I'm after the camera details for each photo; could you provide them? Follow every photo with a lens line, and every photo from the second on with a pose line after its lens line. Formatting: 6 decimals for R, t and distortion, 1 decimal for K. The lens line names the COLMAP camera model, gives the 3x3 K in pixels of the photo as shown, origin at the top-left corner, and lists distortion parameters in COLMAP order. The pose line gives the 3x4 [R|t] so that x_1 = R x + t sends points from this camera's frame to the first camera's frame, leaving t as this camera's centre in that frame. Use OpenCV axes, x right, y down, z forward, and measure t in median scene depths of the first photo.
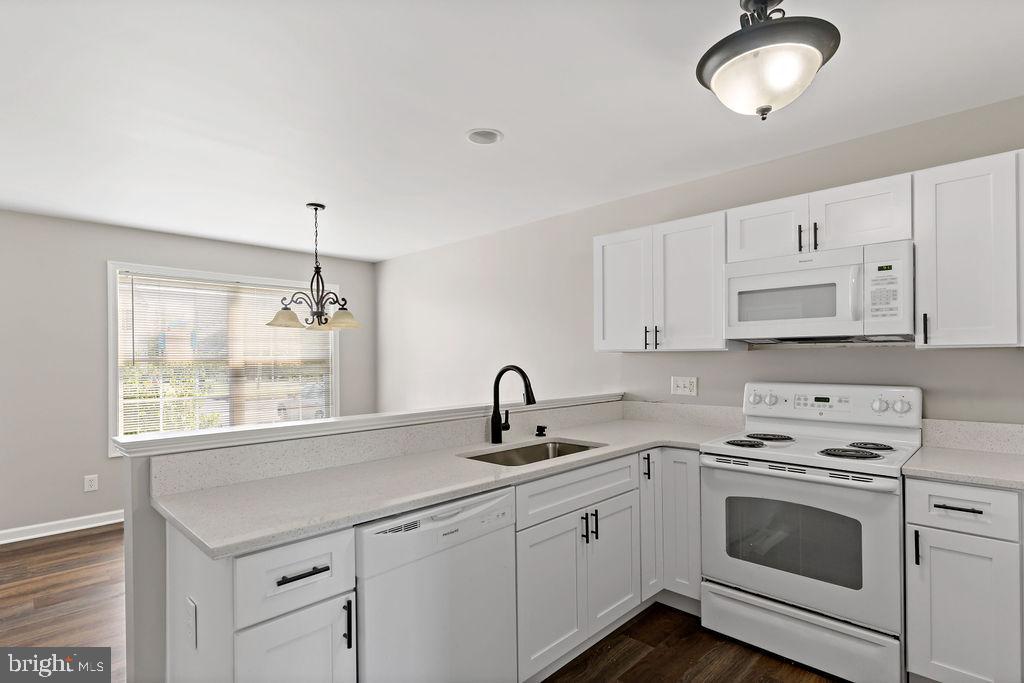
lens RADIAL K [[493.8, 0, 514.5], [0, 493.8, 356.7], [0, 0, 1]] dist [0.000810, 0.000372]
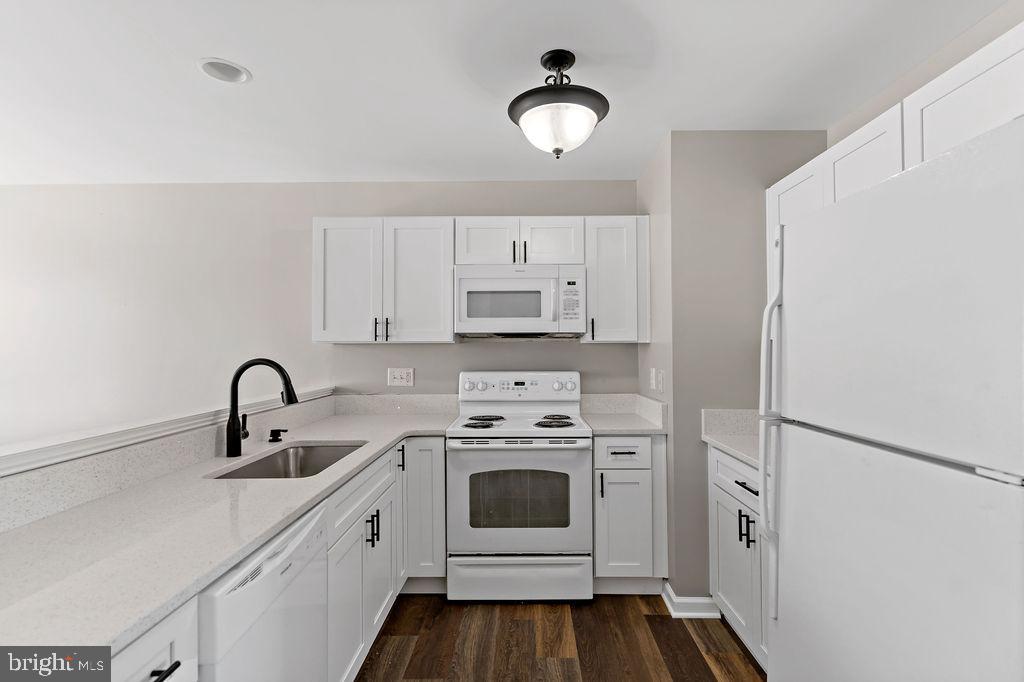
lens RADIAL K [[499.9, 0, 512.0], [0, 499.9, 341.0], [0, 0, 1]] dist [0.001133, 0.000342]
pose [[0.730741, 0.014288, 0.682505, -0.264904], [-0.002980, 0.999838, -0.017740, 0.002375], [-0.682648, 0.010929, 0.730666, 0.104593]]
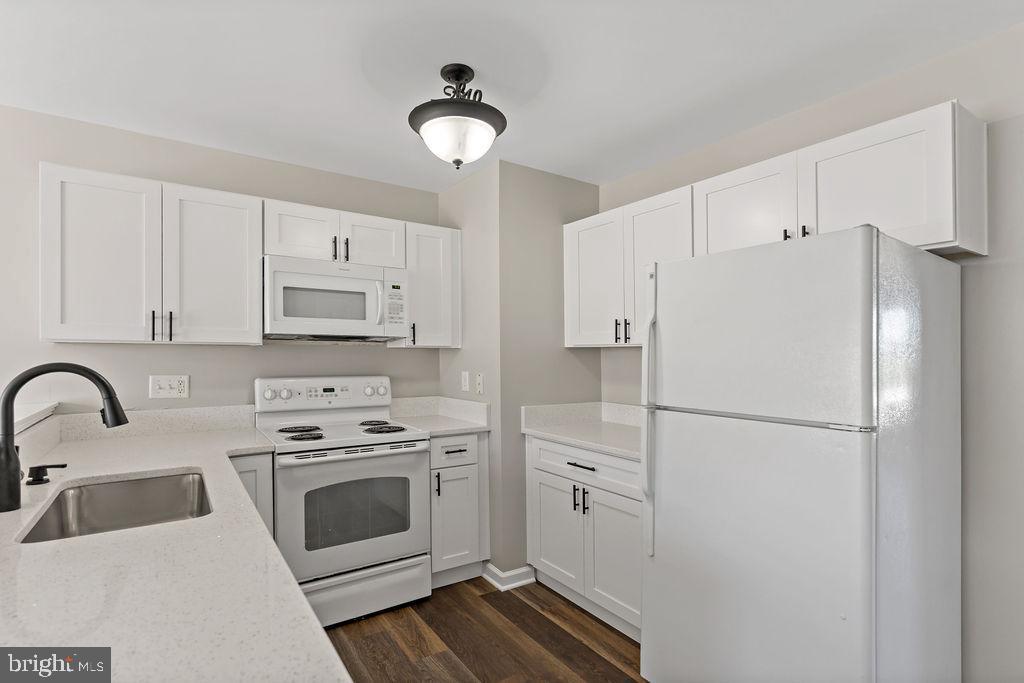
lens RADIAL K [[498.3, 0, 508.8], [0, 498.3, 348.9], [0, 0, 1]] dist [0.001266, 0.000274]
pose [[0.223181, 0.016714, 0.974634, -0.444131], [-0.009730, 0.999841, -0.014918, 0.004756], [-0.974729, -0.006154, 0.223308, 0.358082]]
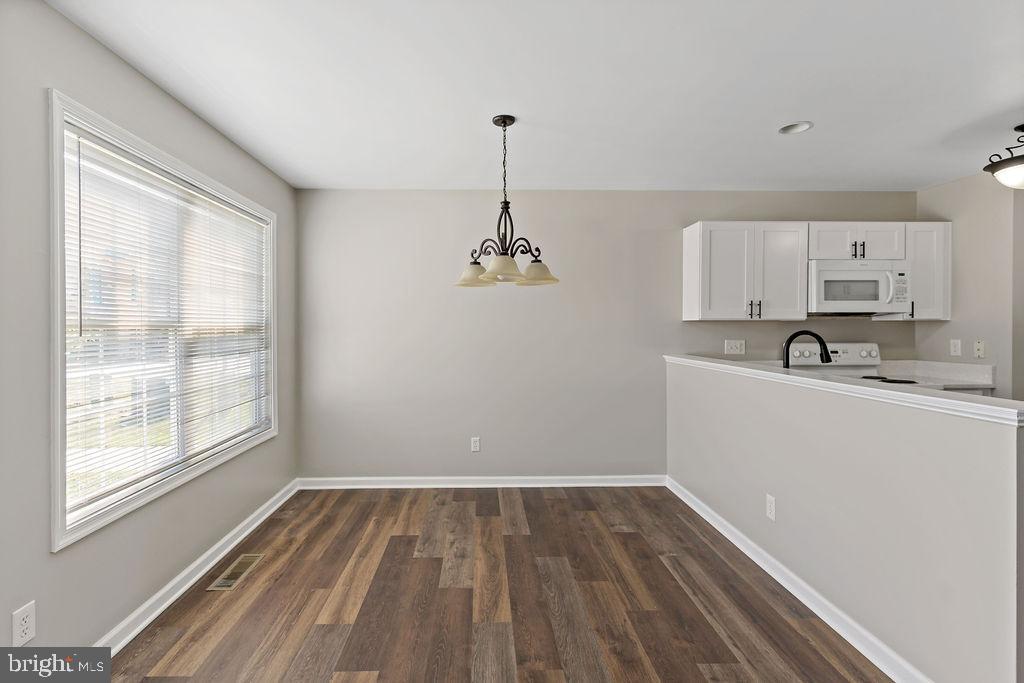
lens RADIAL K [[499.9, 0, 512.0], [0, 499.9, 341.5], [0, 0, 1]] dist [0.001133, 0.000342]
pose [[0.708001, -0.015614, 0.706039, -1.331660], [-0.004931, 0.999622, 0.027051, 0.015572], [-0.706194, -0.022634, 0.707657, 0.638626]]
